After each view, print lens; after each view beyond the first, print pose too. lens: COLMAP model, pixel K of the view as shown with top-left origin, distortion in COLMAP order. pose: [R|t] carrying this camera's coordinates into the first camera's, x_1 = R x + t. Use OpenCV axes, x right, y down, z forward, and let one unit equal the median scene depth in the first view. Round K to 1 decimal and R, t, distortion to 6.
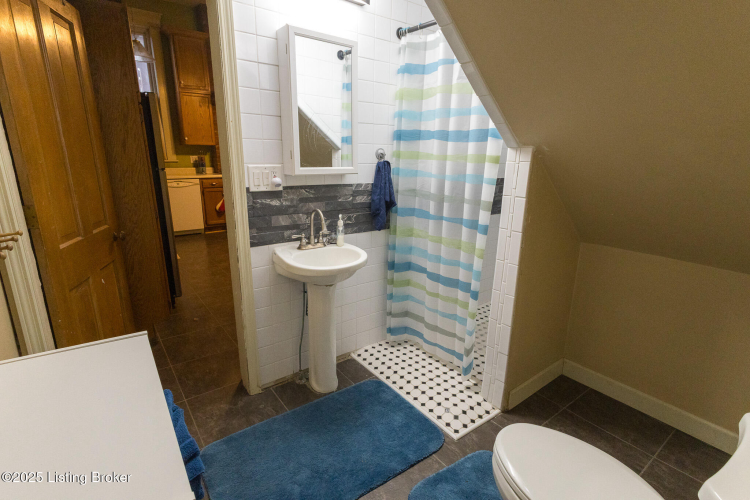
lens RADIAL K [[361.4, 0, 373.5], [0, 361.4, 251.2], [0, 0, 1]] dist [0.003853, 0.001852]
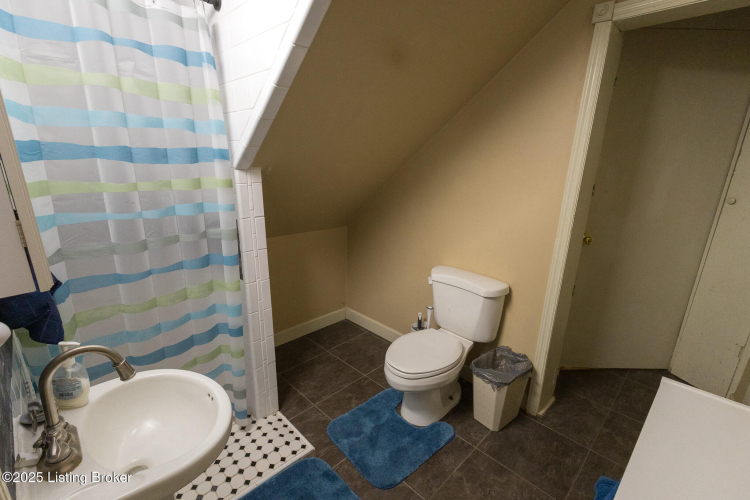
lens RADIAL K [[346.9, 0, 372.2], [0, 346.9, 251.3], [0, 0, 1]] dist [0.001793, 0.000575]
pose [[-0.120967, -0.288716, 0.949742, -0.558754], [0.241011, 0.919597, 0.310249, -0.263604], [-0.962954, 0.266428, -0.041657, 0.697877]]
